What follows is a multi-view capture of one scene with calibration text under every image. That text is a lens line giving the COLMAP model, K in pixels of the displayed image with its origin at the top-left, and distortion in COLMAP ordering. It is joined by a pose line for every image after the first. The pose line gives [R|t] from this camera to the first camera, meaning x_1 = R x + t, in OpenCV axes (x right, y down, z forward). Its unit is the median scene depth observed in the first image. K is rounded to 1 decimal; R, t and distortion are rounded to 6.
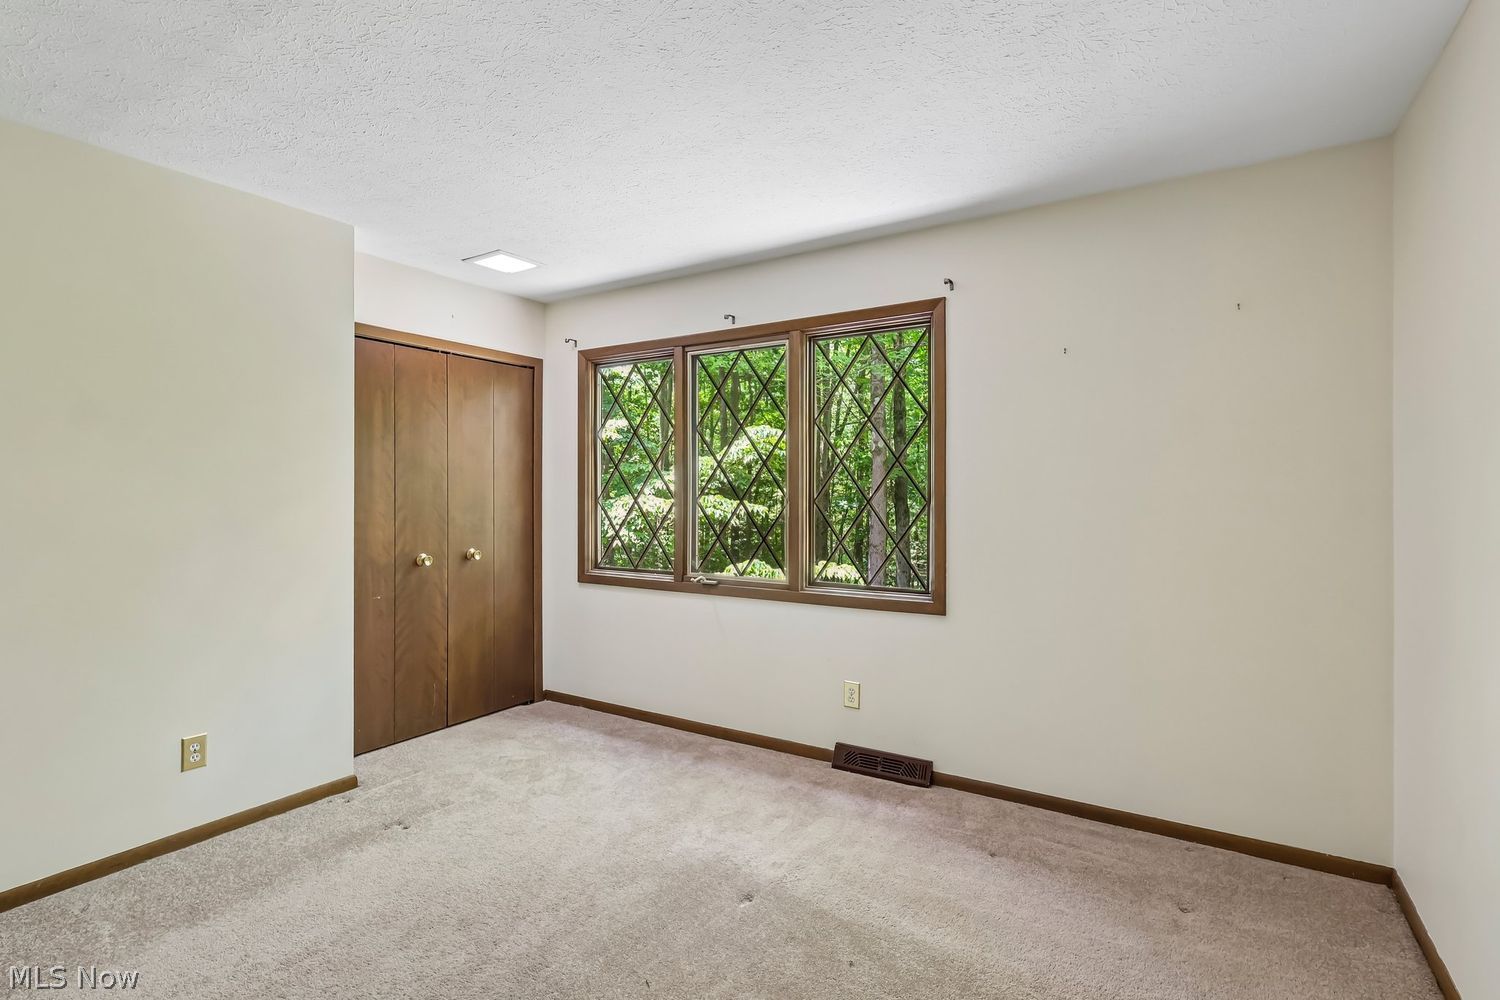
lens RADIAL K [[709.8, 0, 742.0], [0, 709.8, 495.1], [0, 0, 1]] dist [0.000541, 0.000416]
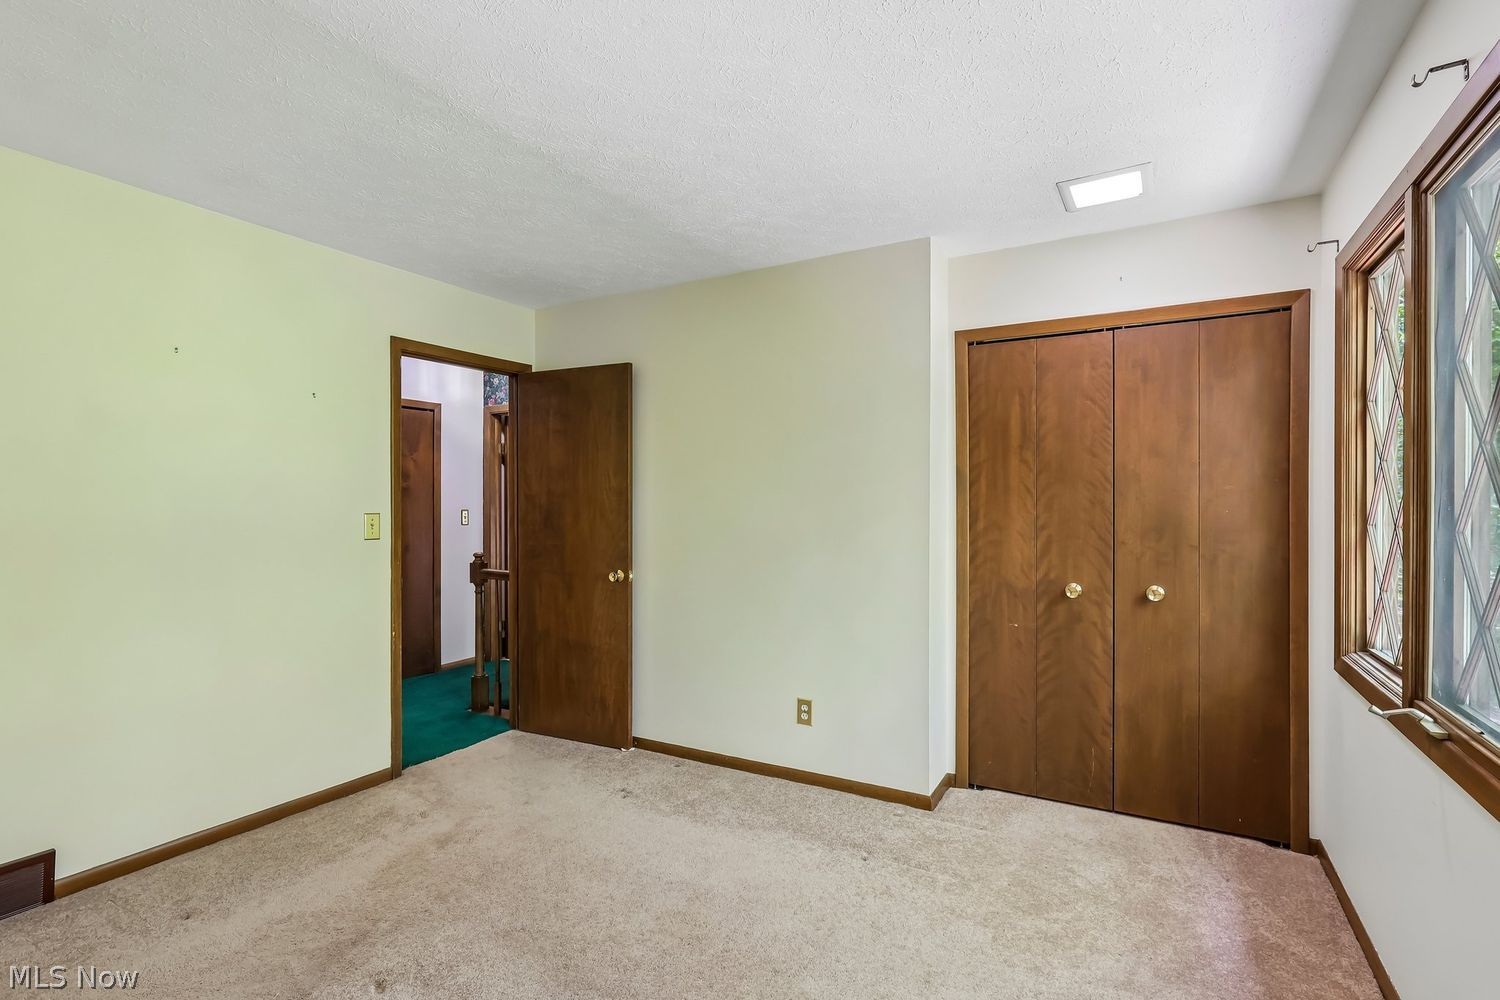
lens RADIAL K [[716.6, 0, 754.4], [0, 716.6, 504.9], [0, 0, 1]] dist [0.001594, 0.000537]
pose [[0.054740, 0.001751, -0.998499, 0.375144], [-0.003888, 0.999991, 0.001541, -0.008251], [0.998493, 0.003798, 0.054746, 0.616127]]
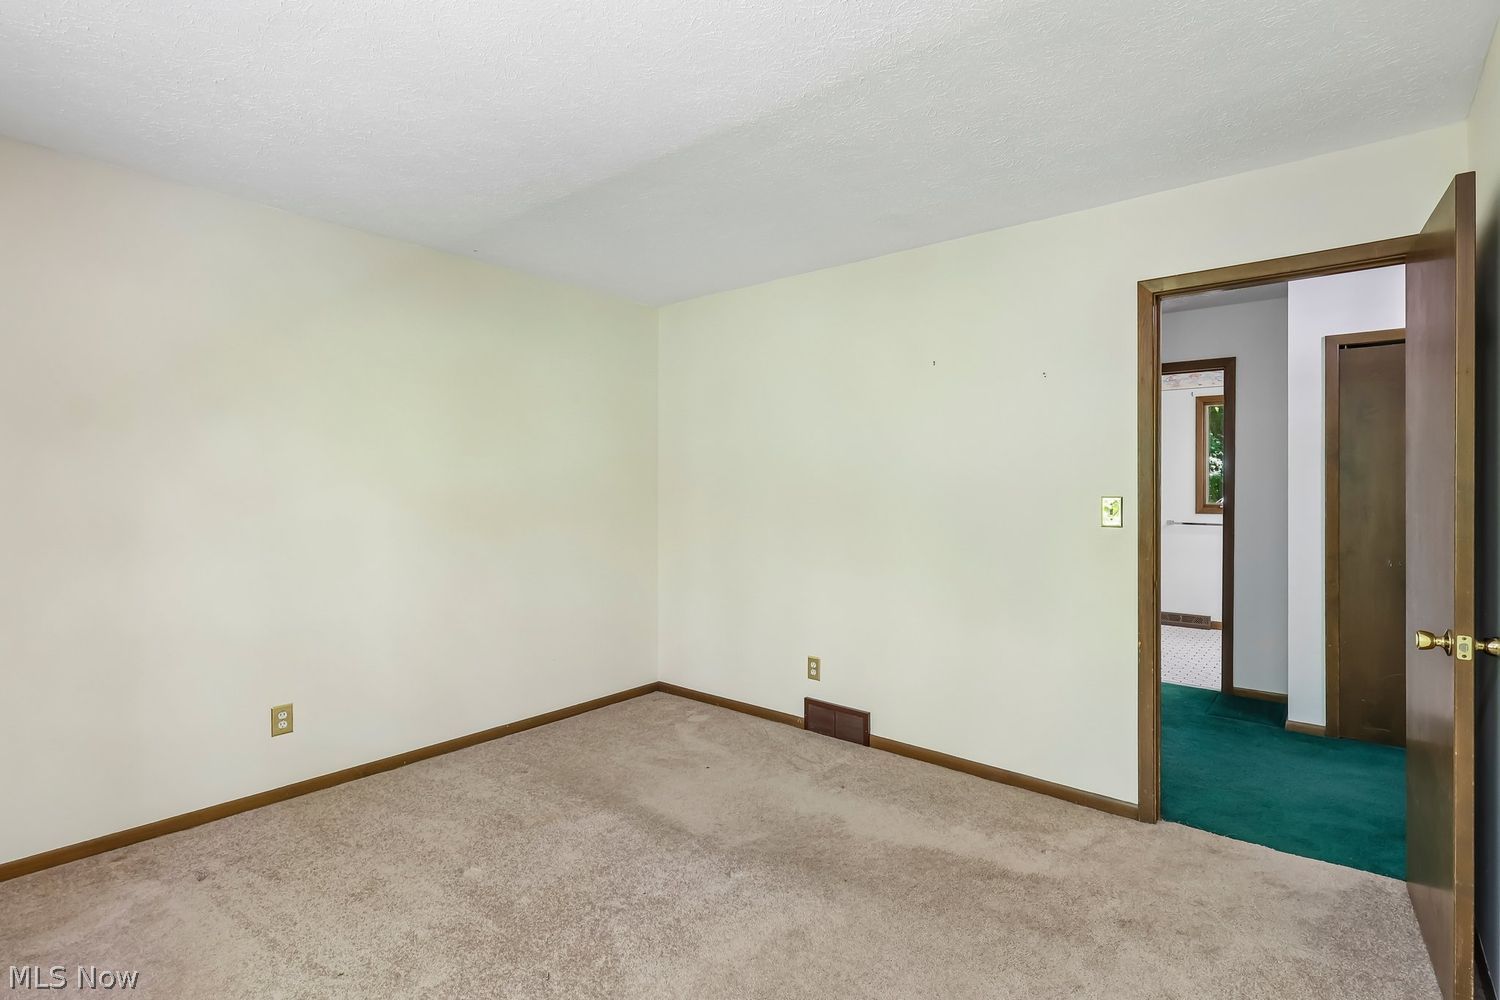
lens RADIAL K [[709.8, 0, 742.0], [0, 709.8, 495.1], [0, 0, 1]] dist [0.000541, 0.000416]
pose [[-0.990870, -0.007601, 0.134607, -0.277454], [-0.005944, 0.999902, 0.012705, -0.002697], [-0.134691, 0.011789, -0.990818, 1.011987]]
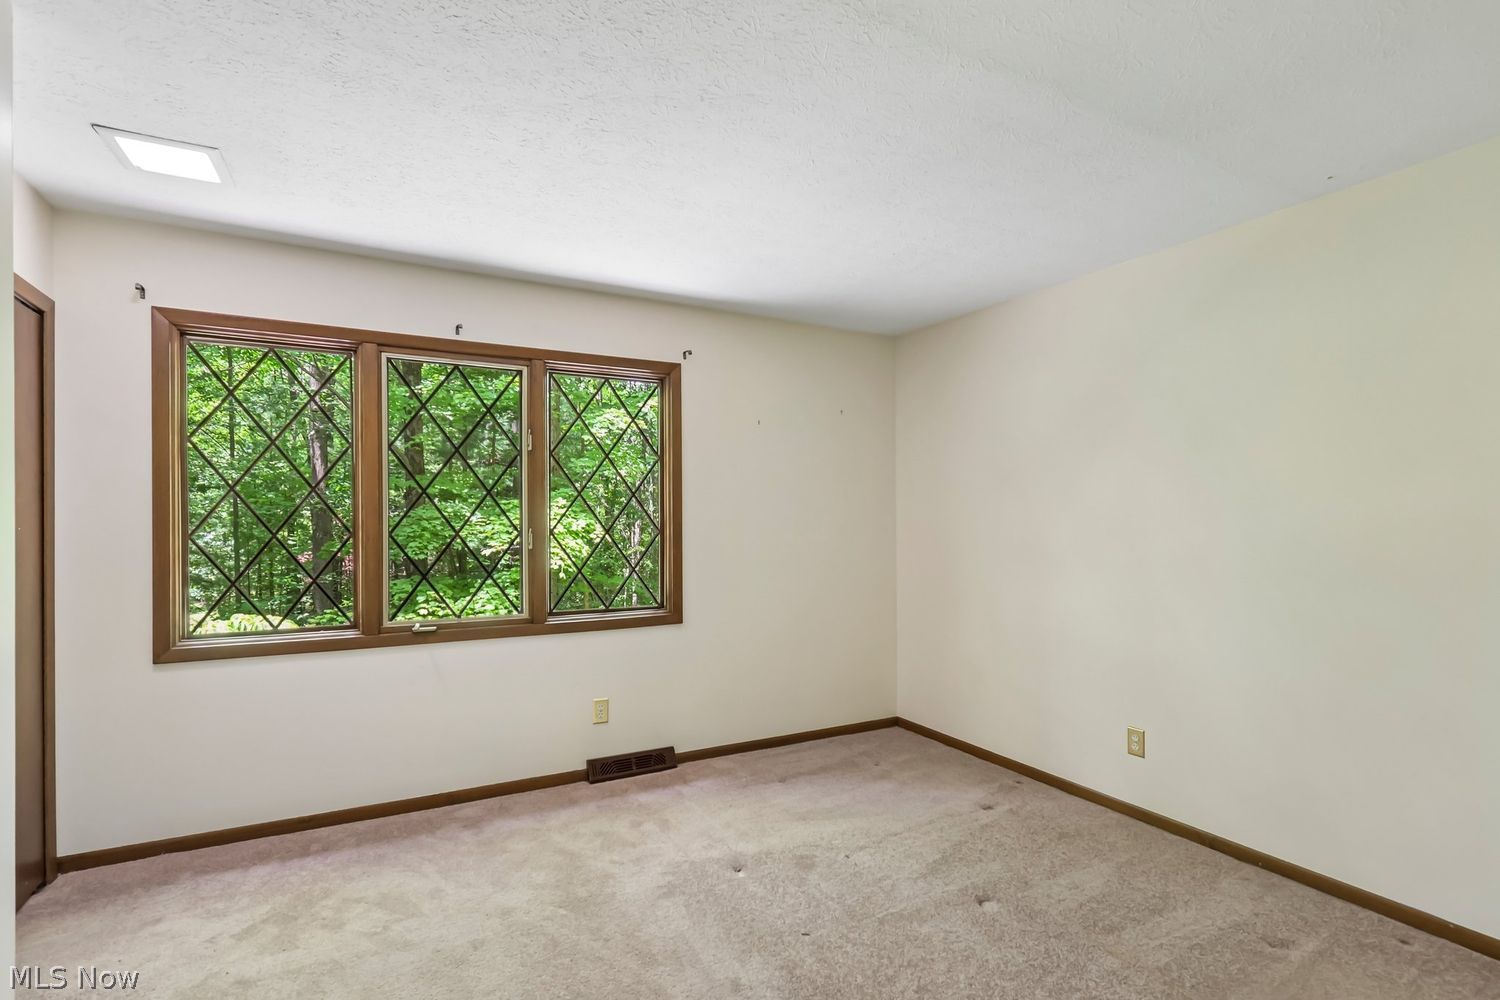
lens RADIAL K [[713.4, 0, 746.4], [0, 713.4, 521.6], [0, 0, 1]] dist [-0.001148, 0.000282]
pose [[0.499820, -0.002296, 0.866126, -0.634786], [0.008096, 0.999965, -0.002021, -0.001882], [-0.866092, 0.008022, 0.499821, 0.251687]]
